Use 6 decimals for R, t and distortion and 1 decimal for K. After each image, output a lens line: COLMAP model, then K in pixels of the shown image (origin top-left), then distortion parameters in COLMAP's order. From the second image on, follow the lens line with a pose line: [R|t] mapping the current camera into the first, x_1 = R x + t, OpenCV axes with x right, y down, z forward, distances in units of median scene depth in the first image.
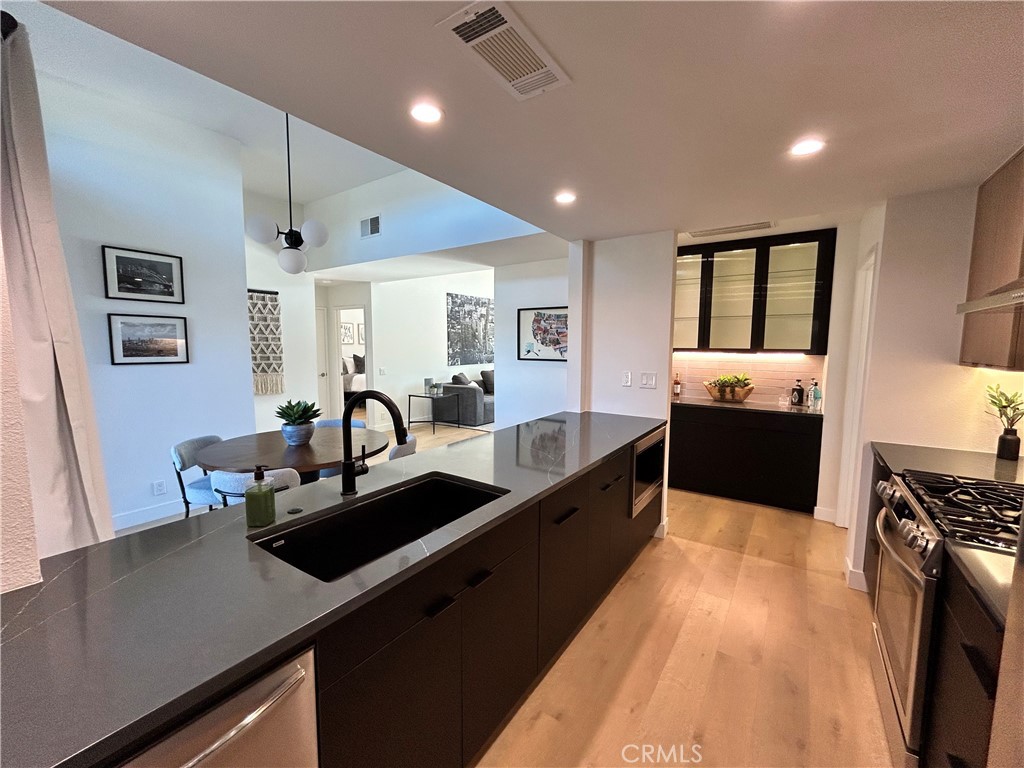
lens RADIAL K [[416.1, 0, 510.3], [0, 416.1, 385.5], [0, 0, 1]] dist [-0.004002, 0.000702]
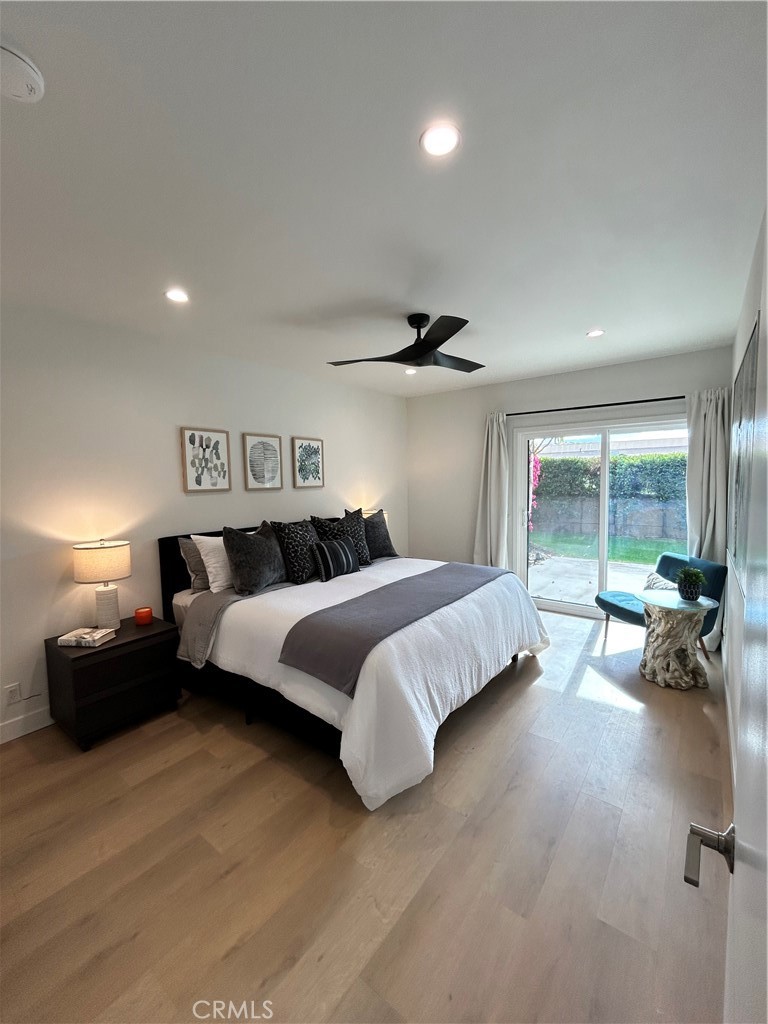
lens RADIAL K [[416.1, 0, 381.2], [0, 416.1, 511.7], [0, 0, 1]] dist [-0.004002, 0.000702]
pose [[0.998334, -0.018743, -0.054571, -0.472517], [0.017529, 0.999590, -0.022631, -0.146441], [0.054972, 0.021637, 0.998253, 1.345747]]
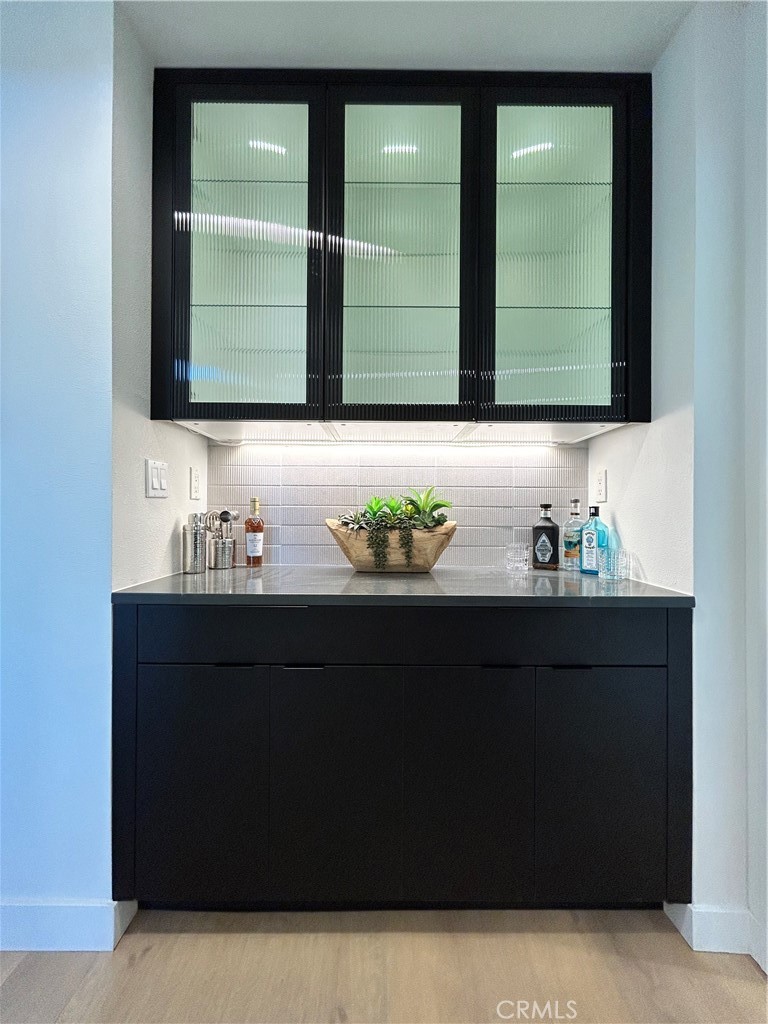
lens RADIAL K [[416.1, 0, 381.2], [0, 416.1, 511.7], [0, 0, 1]] dist [-0.004002, 0.000702]
pose [[0.819246, 0.003508, 0.573431, 0.260022], [0.052449, 0.995331, -0.081021, 0.013103], [-0.571038, 0.096452, 0.815238, 0.590494]]
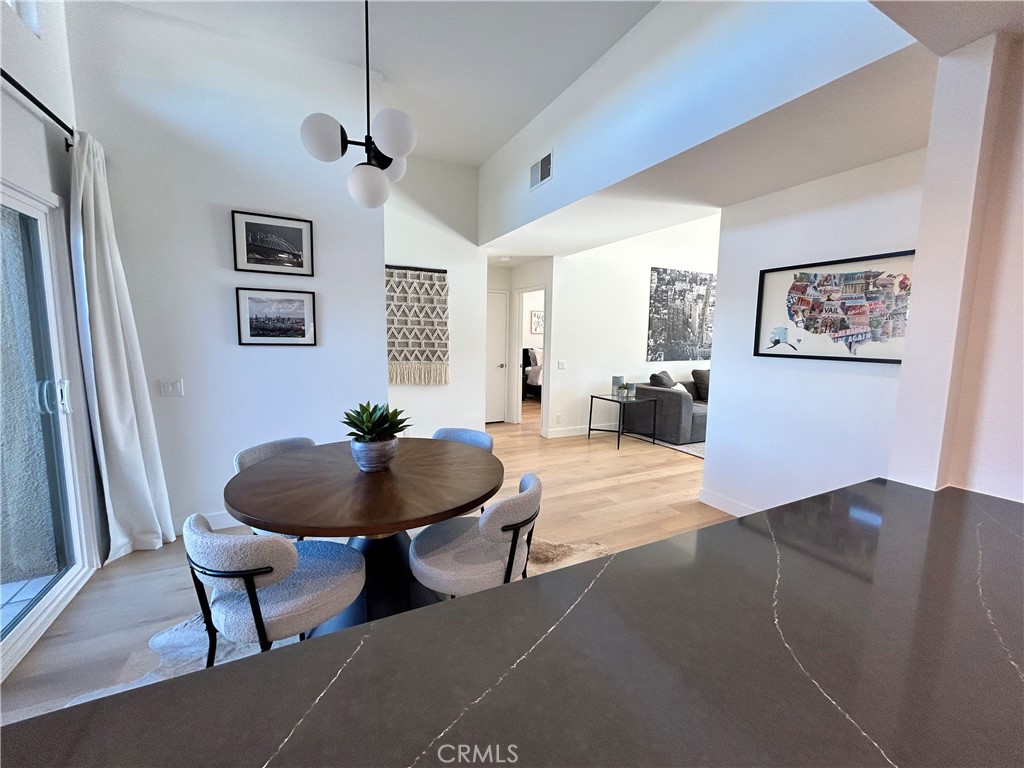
lens RADIAL K [[416.1, 0, 510.3], [0, 416.1, 385.5], [0, 0, 1]] dist [-0.004002, 0.000702]
pose [[0.879560, 0.066795, -0.471076, -0.006472], [-0.060088, 0.997763, 0.029283, -0.014743], [0.471979, 0.002549, 0.881606, 0.299269]]
